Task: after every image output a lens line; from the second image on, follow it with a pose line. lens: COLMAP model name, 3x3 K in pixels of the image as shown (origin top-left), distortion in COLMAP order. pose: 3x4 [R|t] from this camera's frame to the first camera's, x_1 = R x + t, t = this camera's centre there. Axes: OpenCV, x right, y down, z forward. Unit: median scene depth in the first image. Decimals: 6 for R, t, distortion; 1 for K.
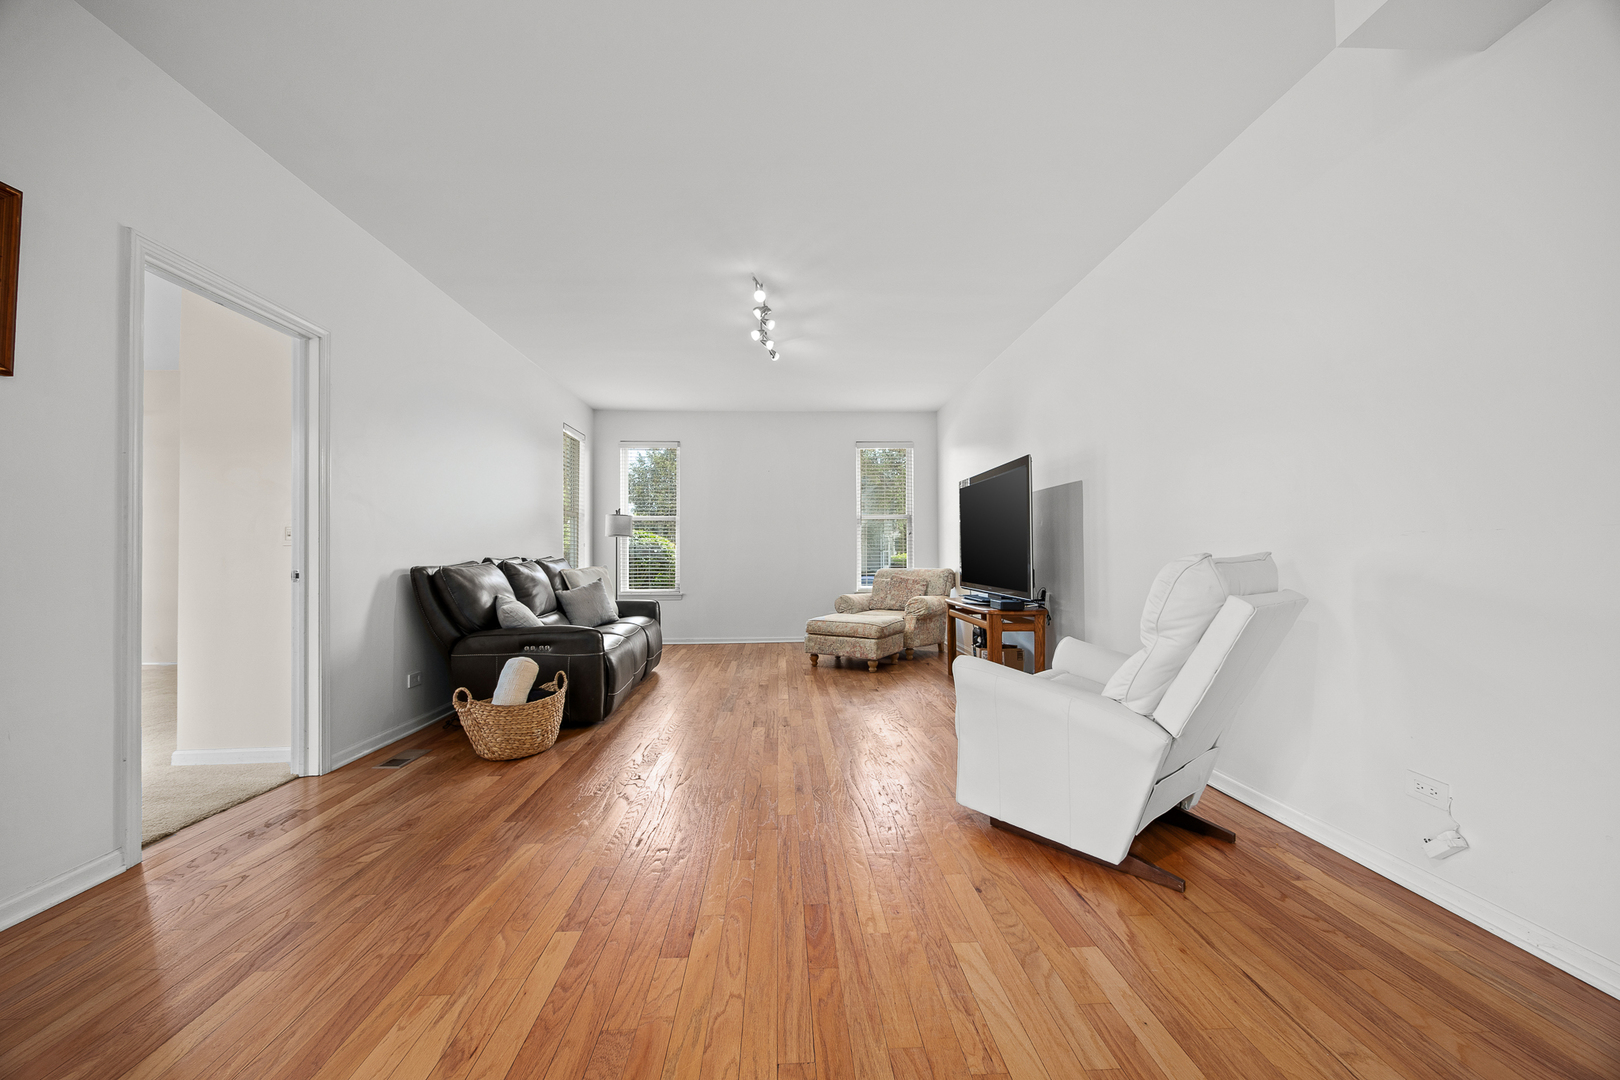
lens RADIAL K [[629.6, 0, 816.3], [0, 629.6, 545.4], [0, 0, 1]] dist [-0.004419, 0.000067]
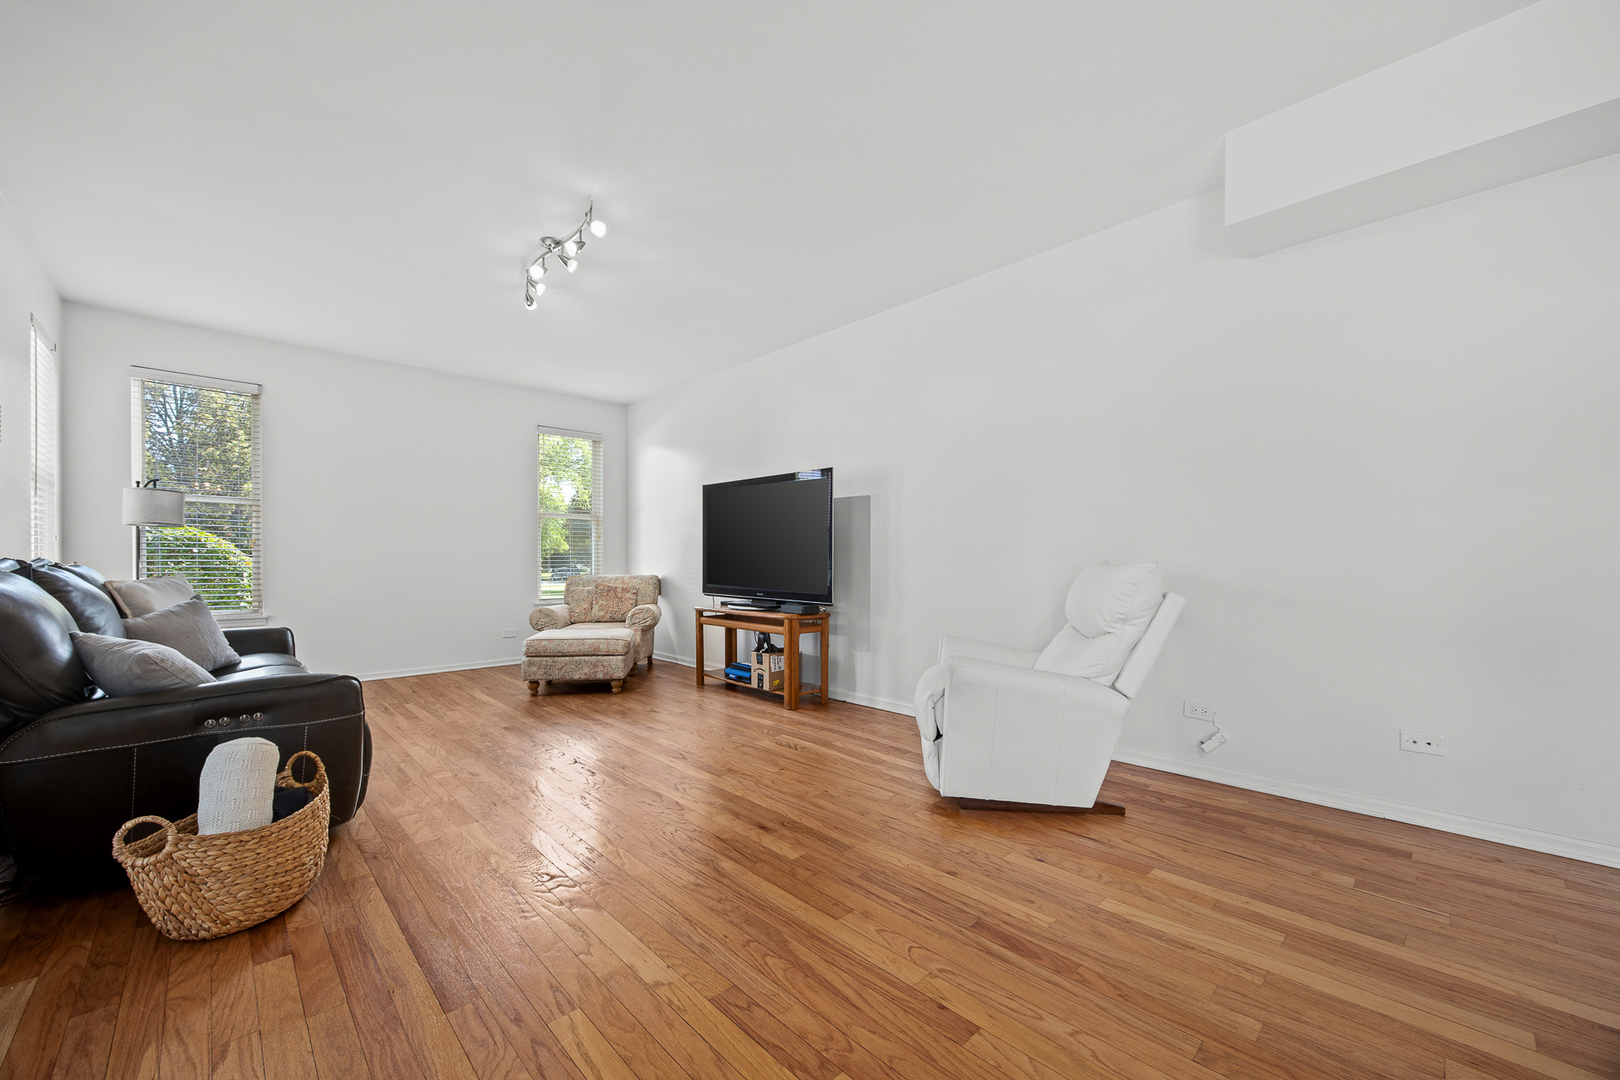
lens RADIAL K [[629.6, 0, 829.6], [0, 629.6, 564.9], [0, 0, 1]] dist [-0.004419, 0.000067]
pose [[0.751295, 0.003122, 0.659960, -0.393222], [-0.016928, 0.999751, 0.014541, 0.006410], [-0.659750, -0.022097, 0.751160, 0.215265]]
